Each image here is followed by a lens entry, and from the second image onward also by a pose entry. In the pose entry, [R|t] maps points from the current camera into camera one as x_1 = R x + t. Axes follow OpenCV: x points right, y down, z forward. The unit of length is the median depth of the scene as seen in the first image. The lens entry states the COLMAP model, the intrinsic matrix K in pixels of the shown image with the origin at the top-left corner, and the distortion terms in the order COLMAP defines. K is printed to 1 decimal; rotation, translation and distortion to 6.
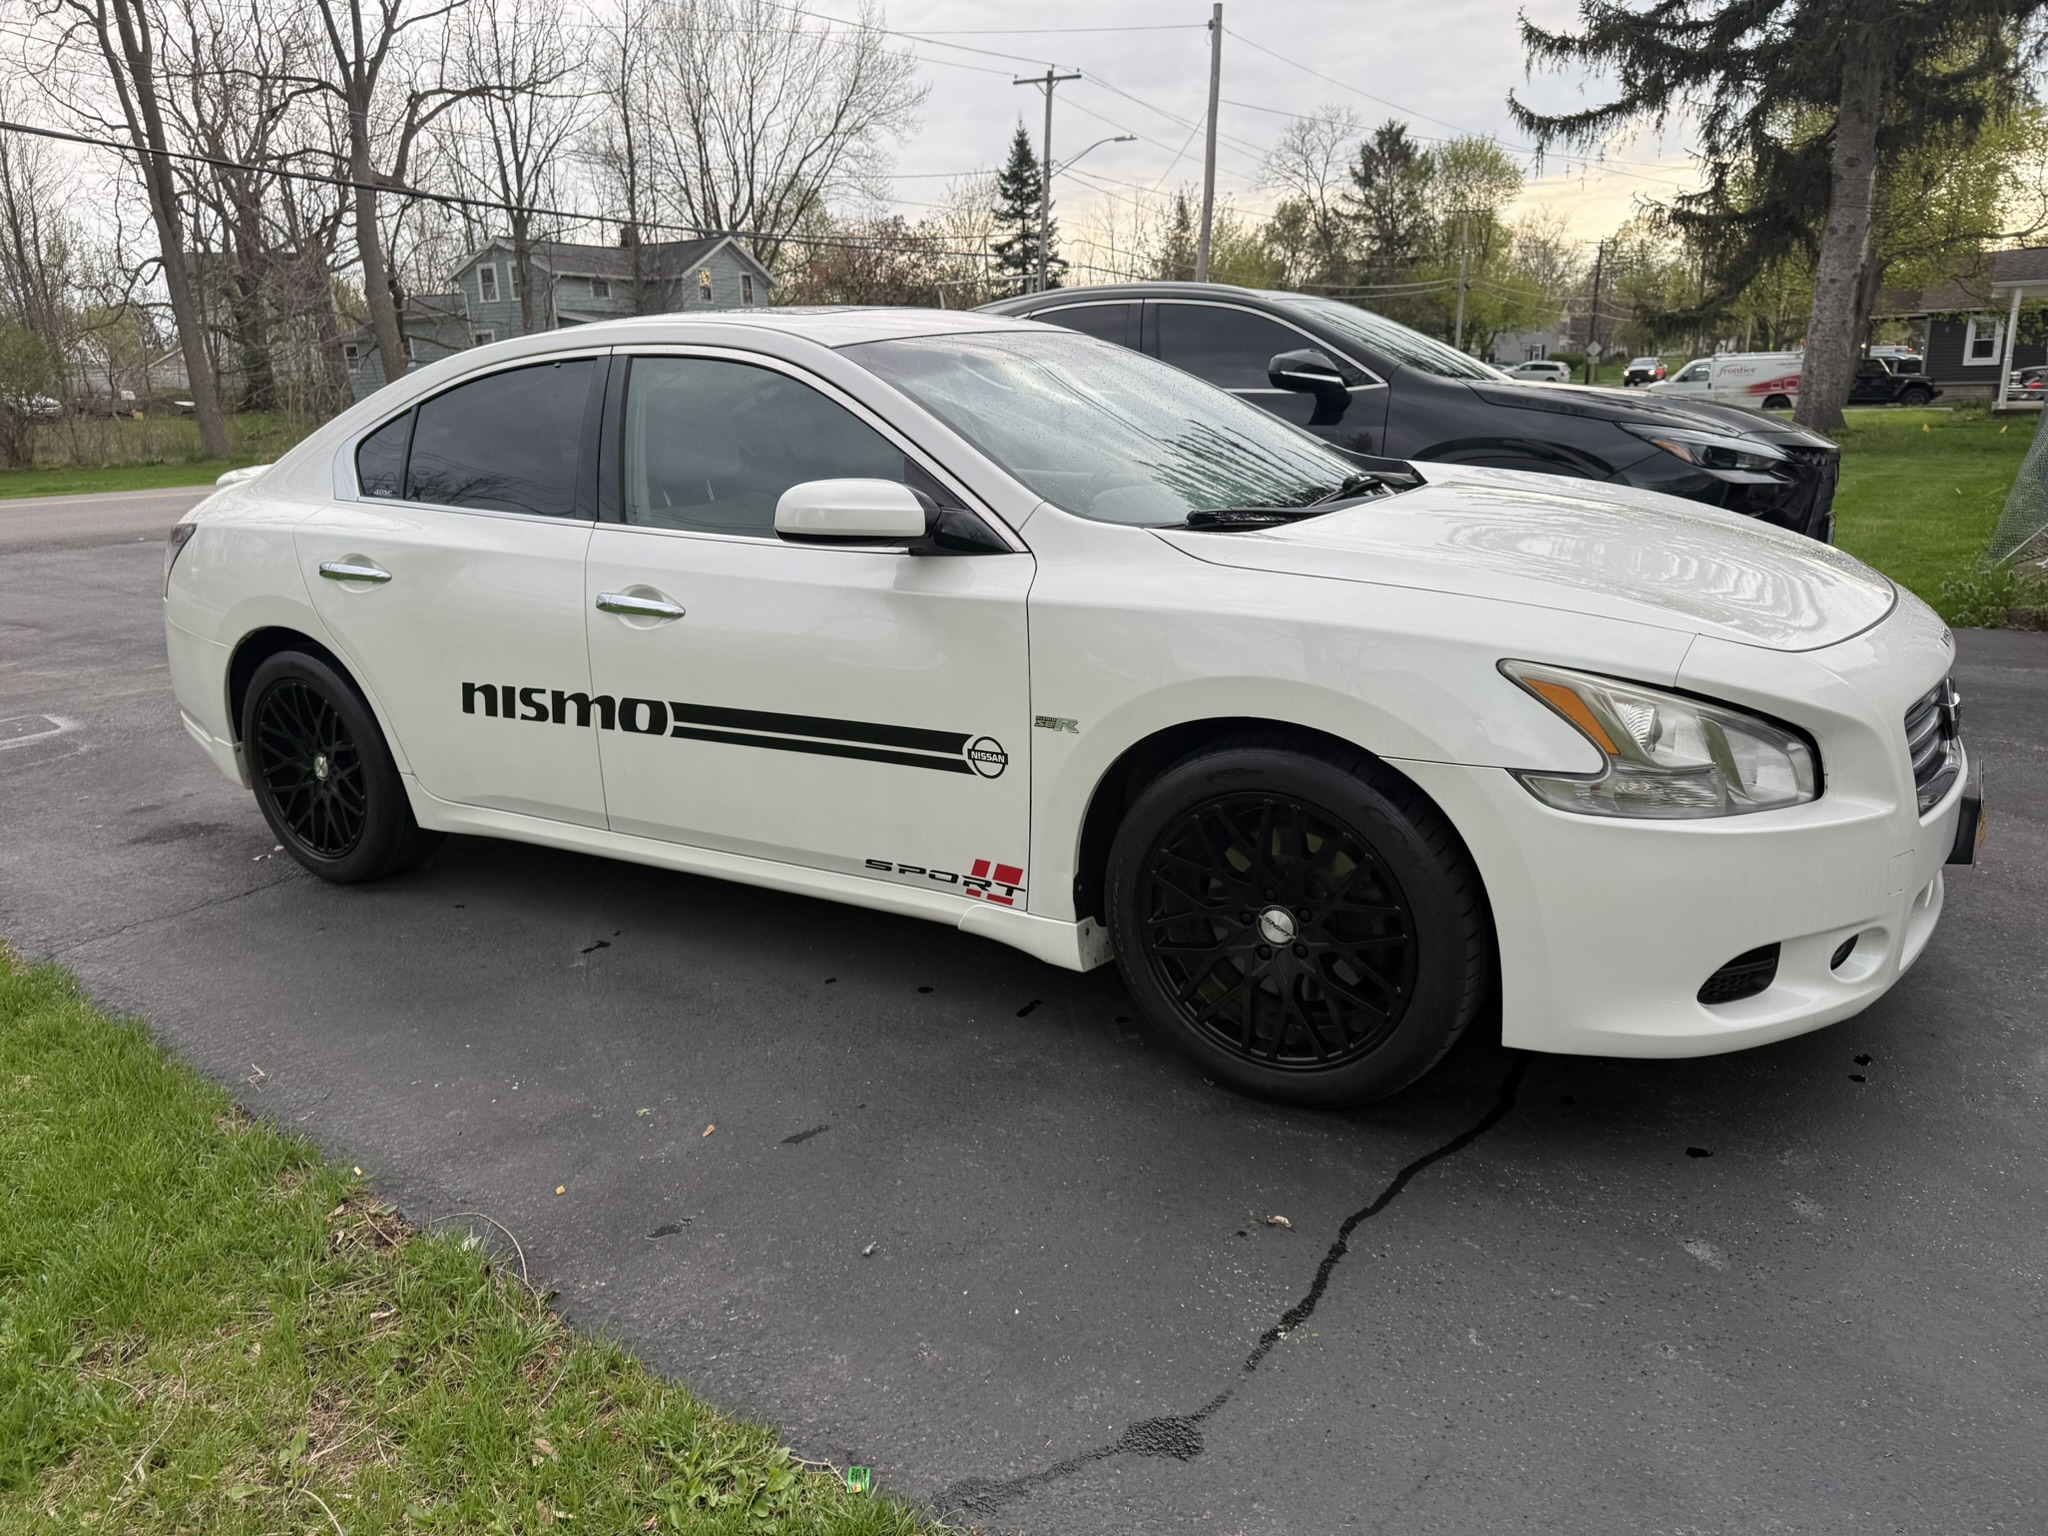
lens RADIAL K [[1443.4, 0, 1022.5], [0, 1443.4, 764.4], [0, 0, 1]] dist [0.030884, -0.034136]
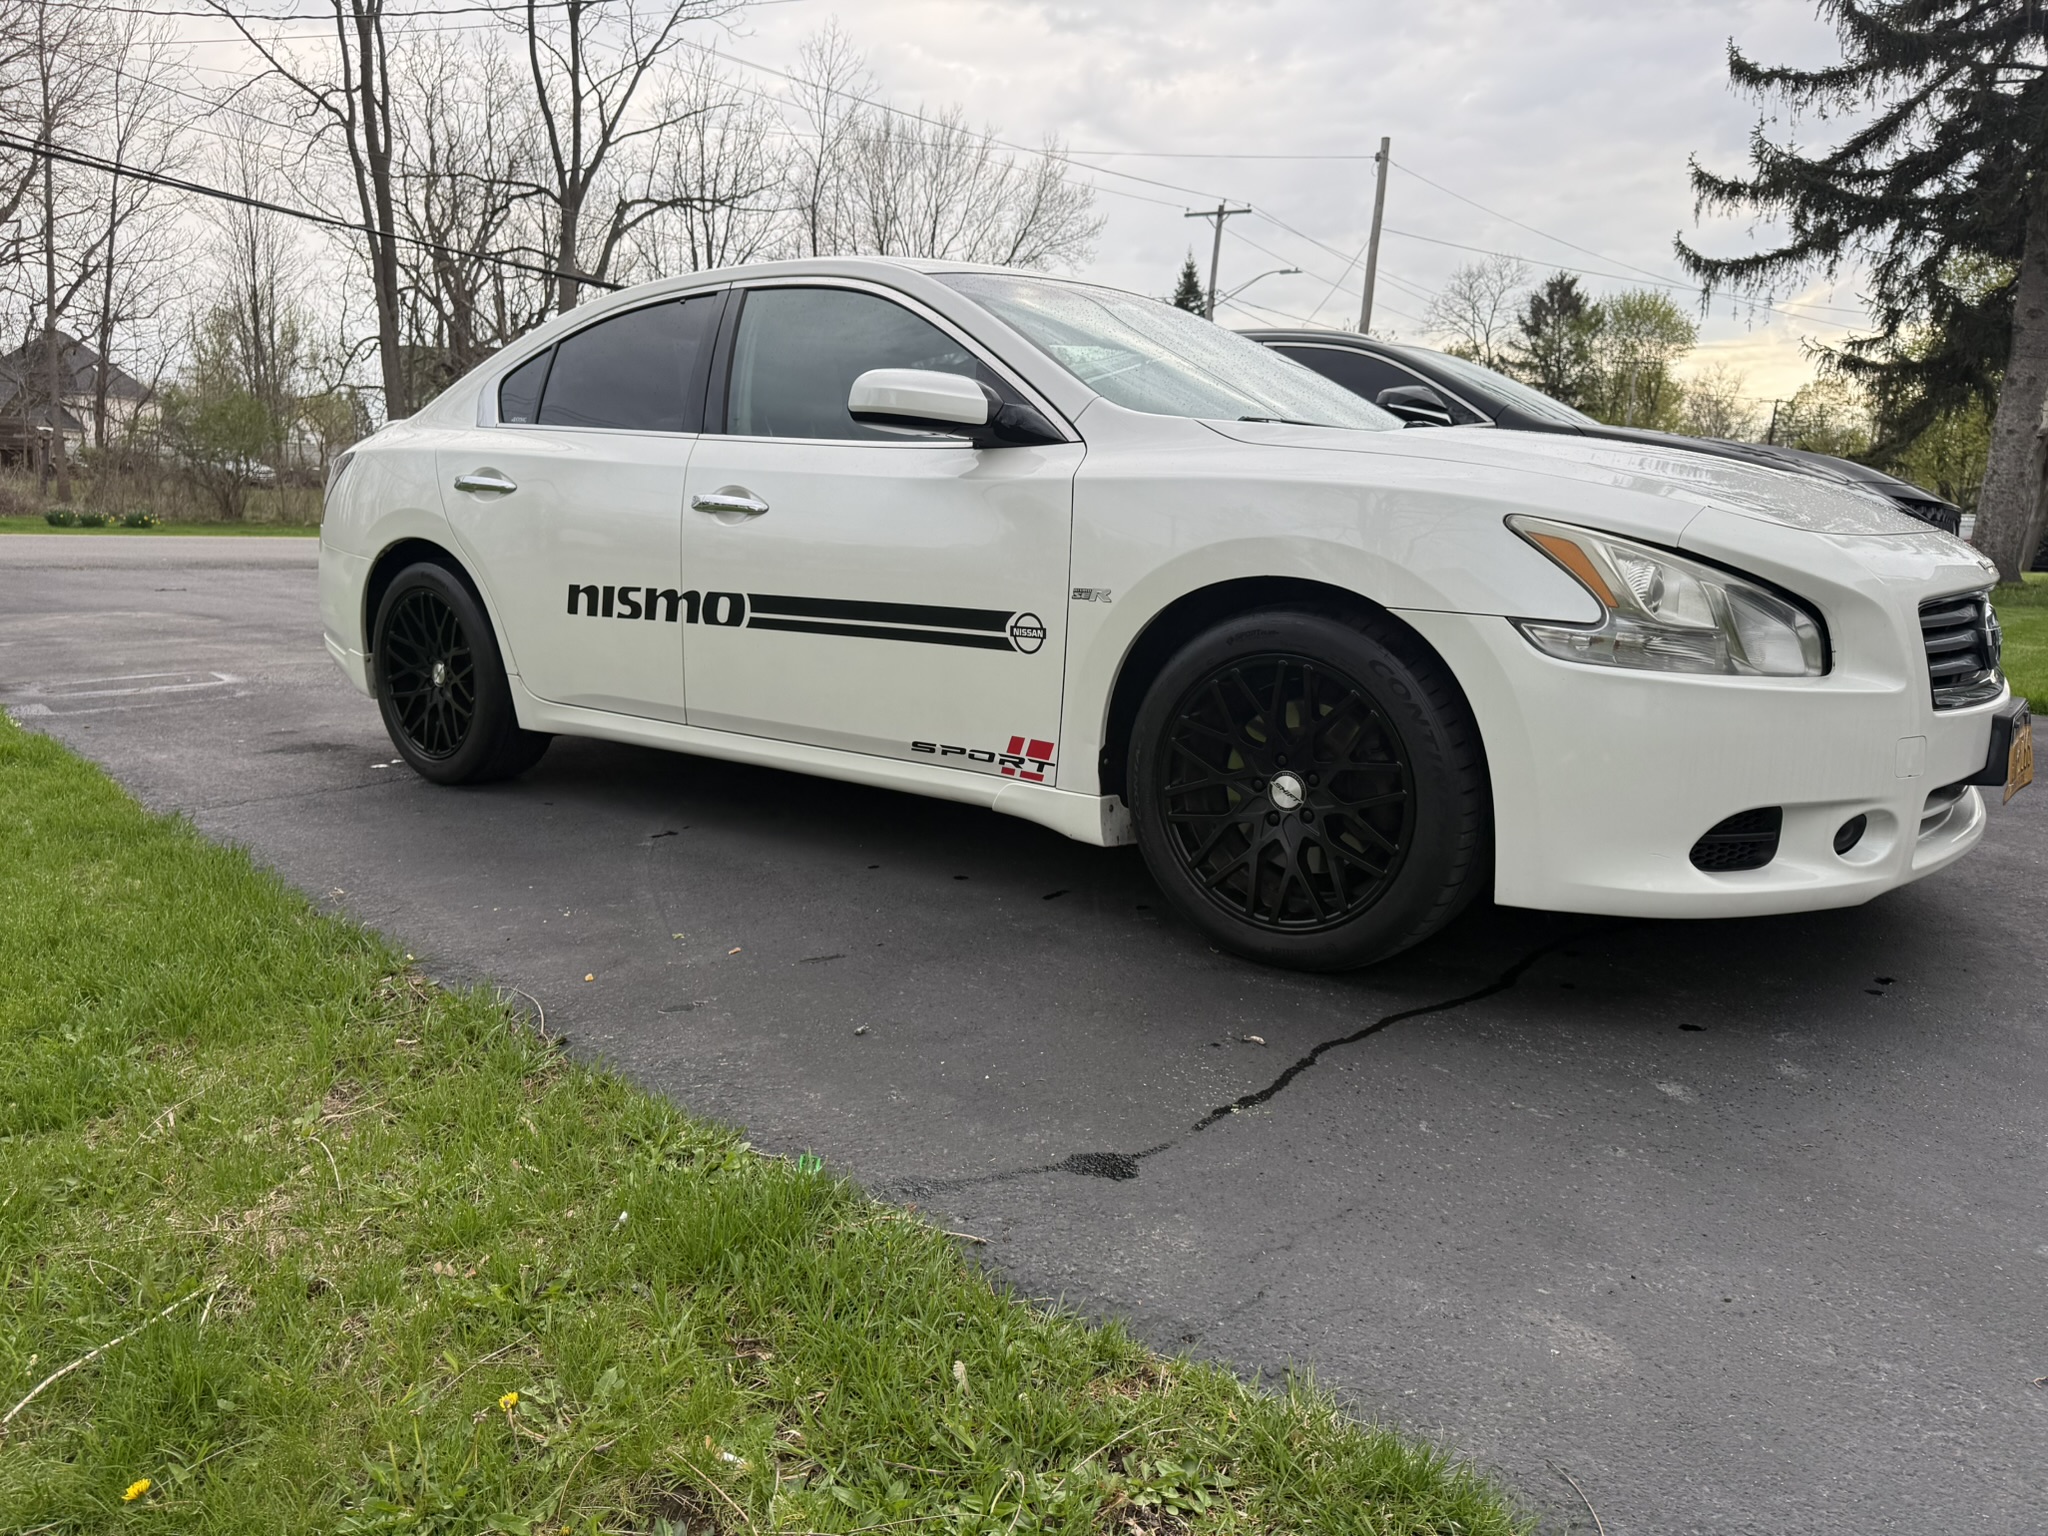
lens RADIAL K [[1443.4, 0, 1021.6], [0, 1443.4, 757.4], [0, 0, 1]] dist [0.030884, -0.034136]
pose [[0.993022, 0.073399, -0.092303, 0.063177], [-0.080793, 0.993588, -0.079093, 0.143513], [0.085906, 0.085999, 0.992585, -0.031778]]
